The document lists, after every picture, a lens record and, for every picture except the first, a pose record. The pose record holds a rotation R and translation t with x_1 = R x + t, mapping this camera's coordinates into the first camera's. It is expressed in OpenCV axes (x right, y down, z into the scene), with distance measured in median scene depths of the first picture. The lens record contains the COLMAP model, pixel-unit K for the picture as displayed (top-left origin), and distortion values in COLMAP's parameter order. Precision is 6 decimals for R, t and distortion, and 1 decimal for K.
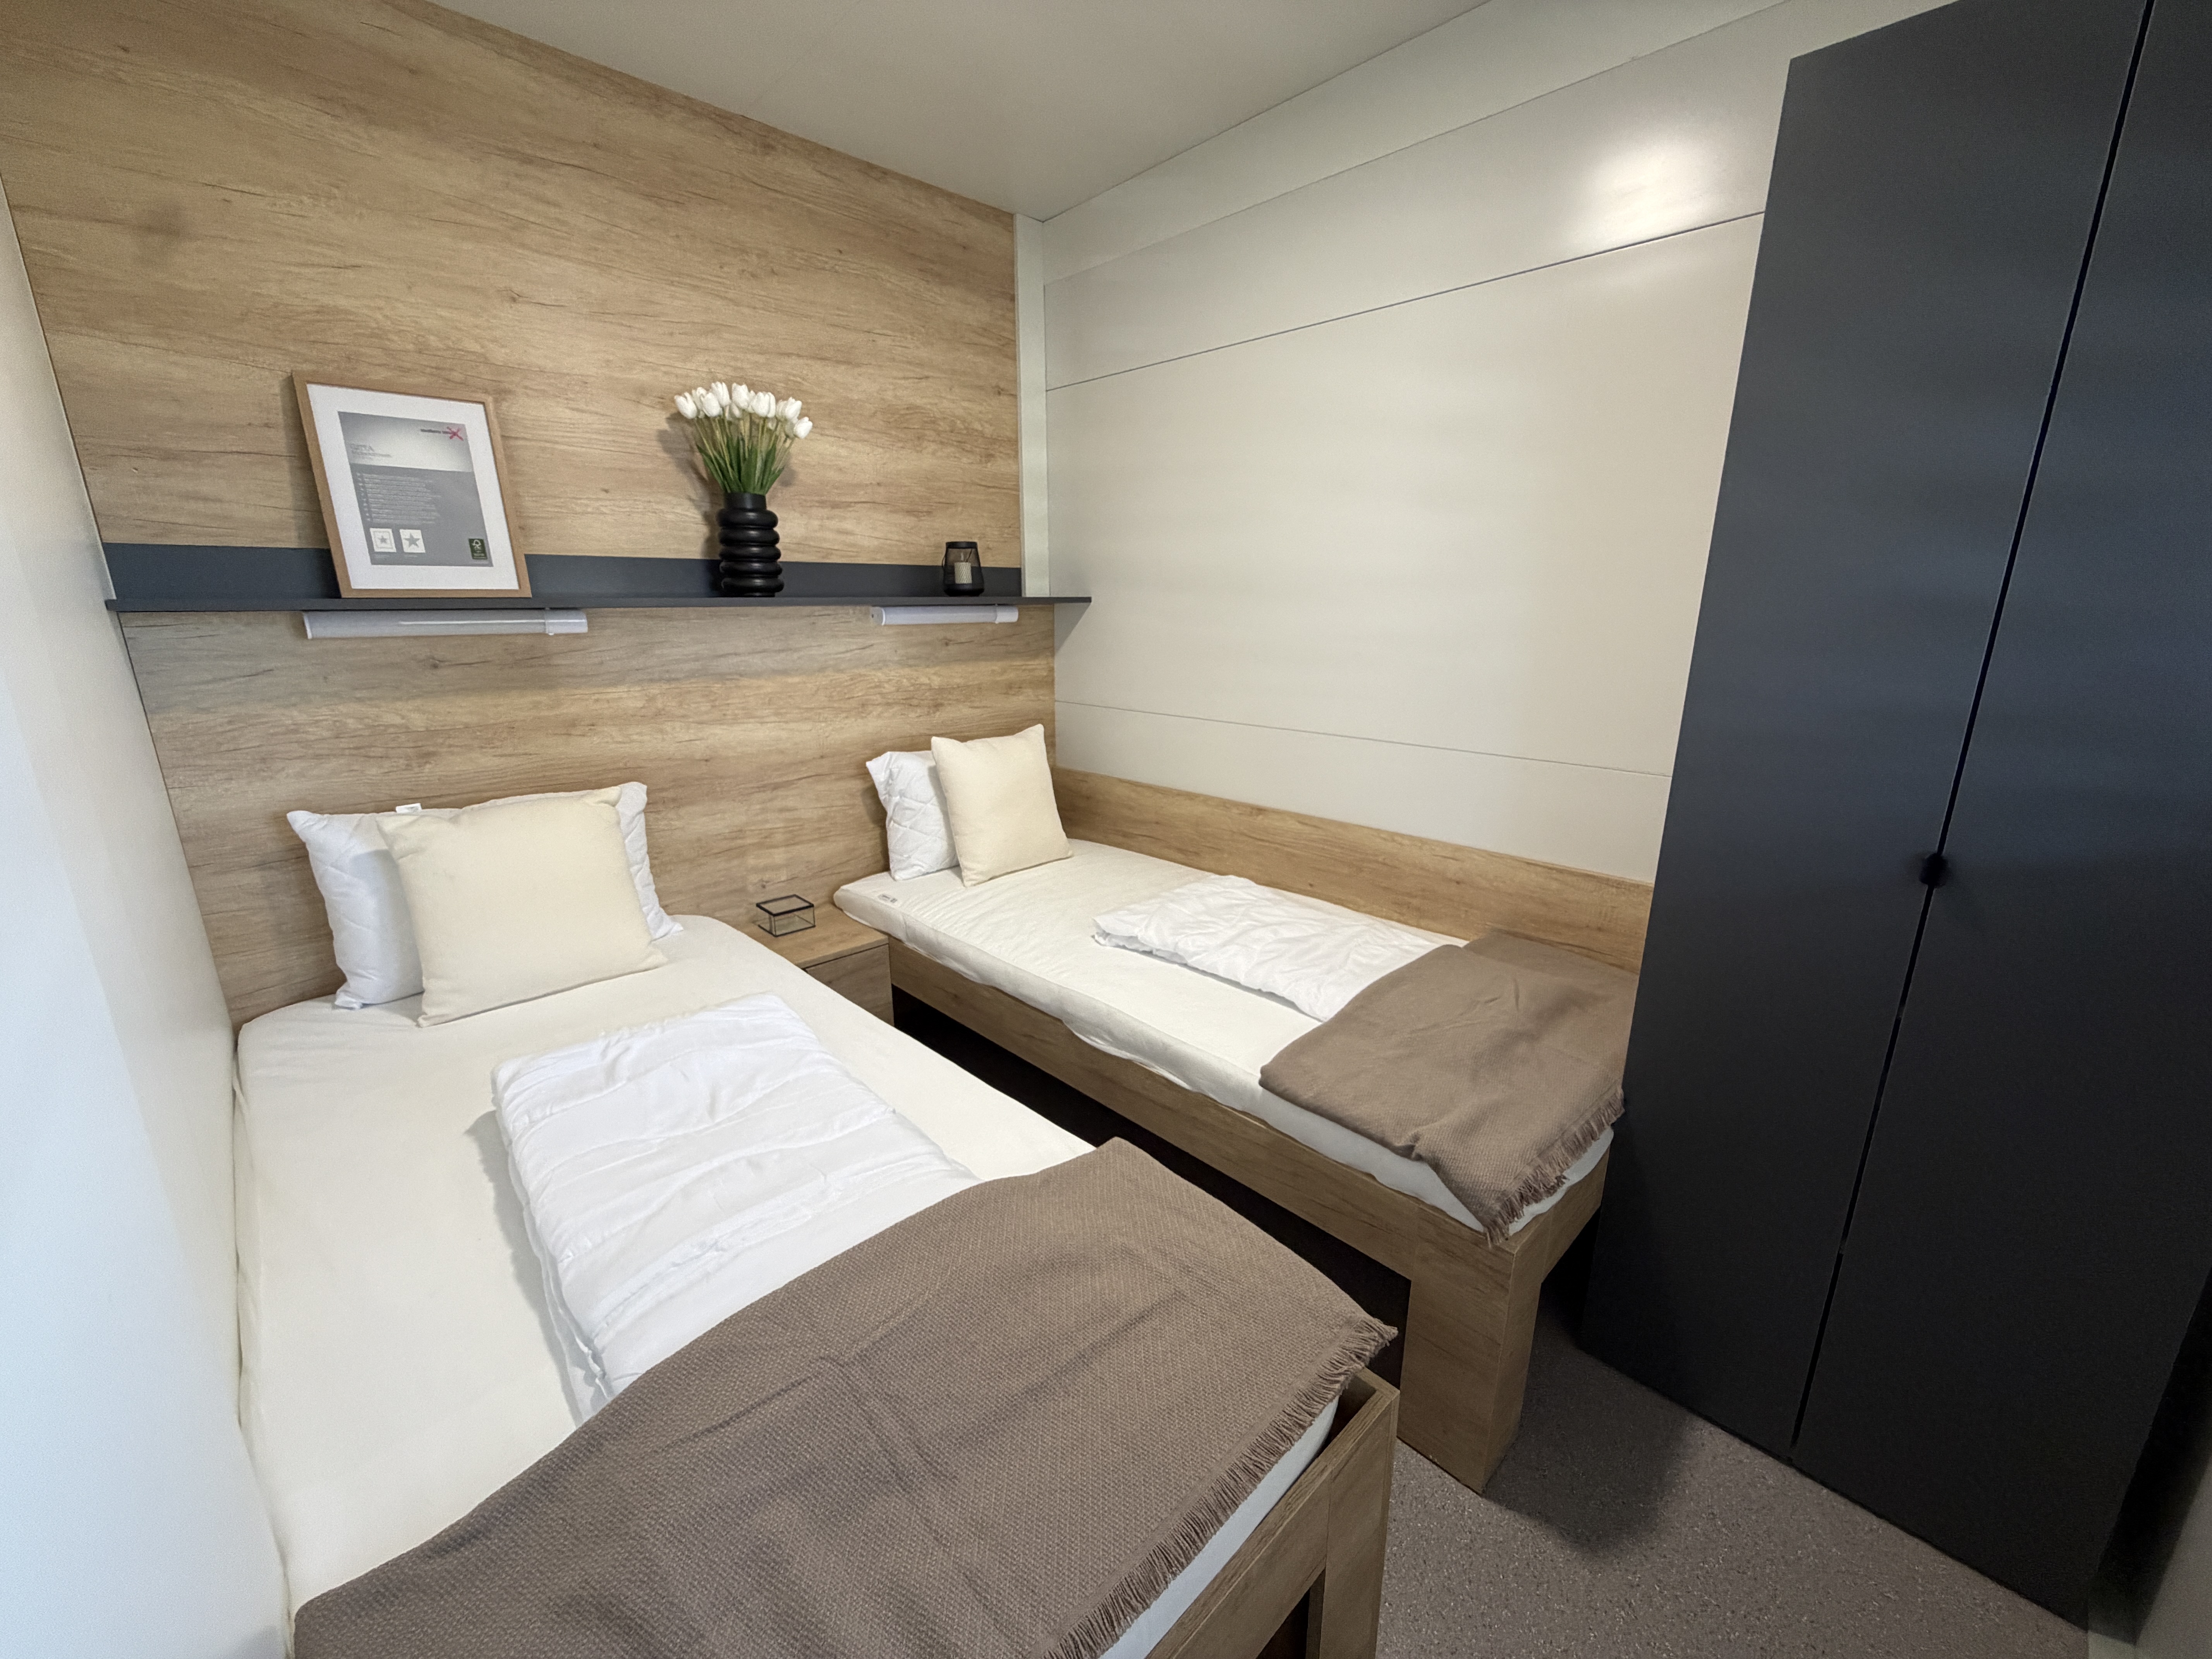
lens RADIAL K [[886.8, 0, 1104.7], [0, 886.8, 832.7], [0, 0, 1]] dist [-0.000192, 0.000238]
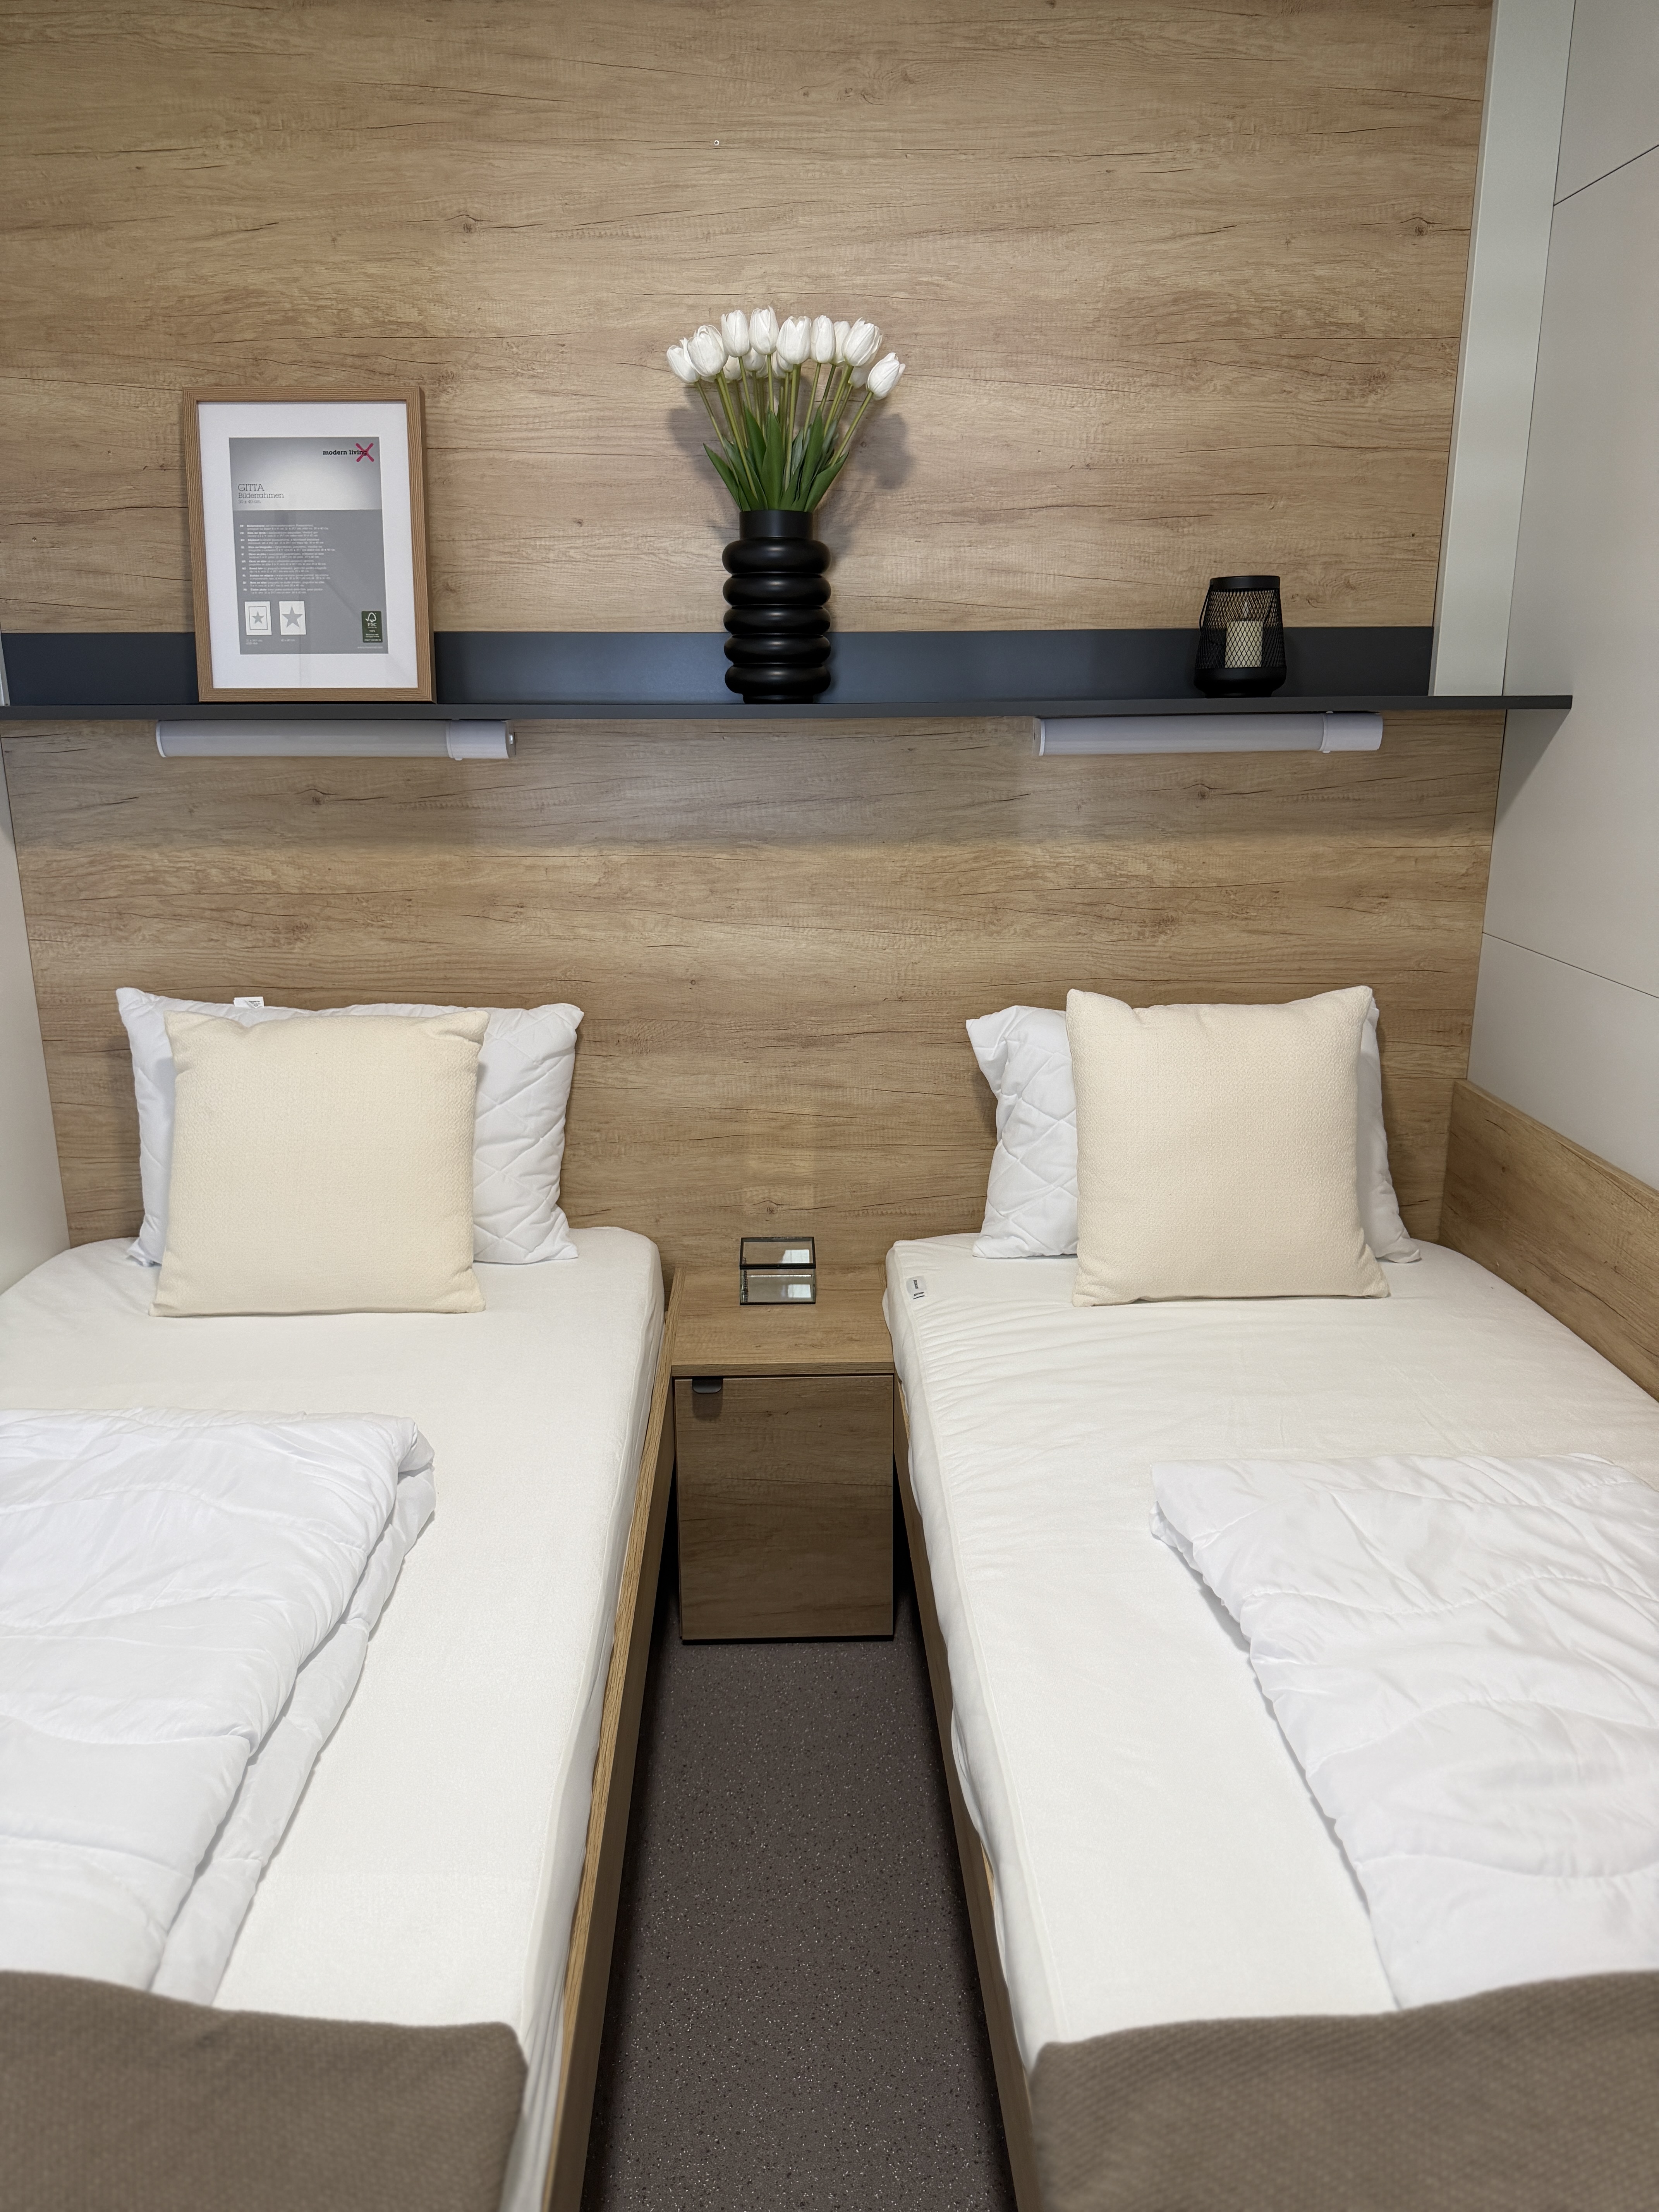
lens RADIAL K [[1573.8, 0, 829.5], [0, 1573.8, 1106.0], [0, 0, 1]] dist [0.047524, -0.069403]
pose [[0.739816, 0.177895, -0.648864, 0.322580], [-0.169056, 0.982622, 0.076646, -0.101604], [0.651223, 0.052990, 0.757034, 0.301190]]
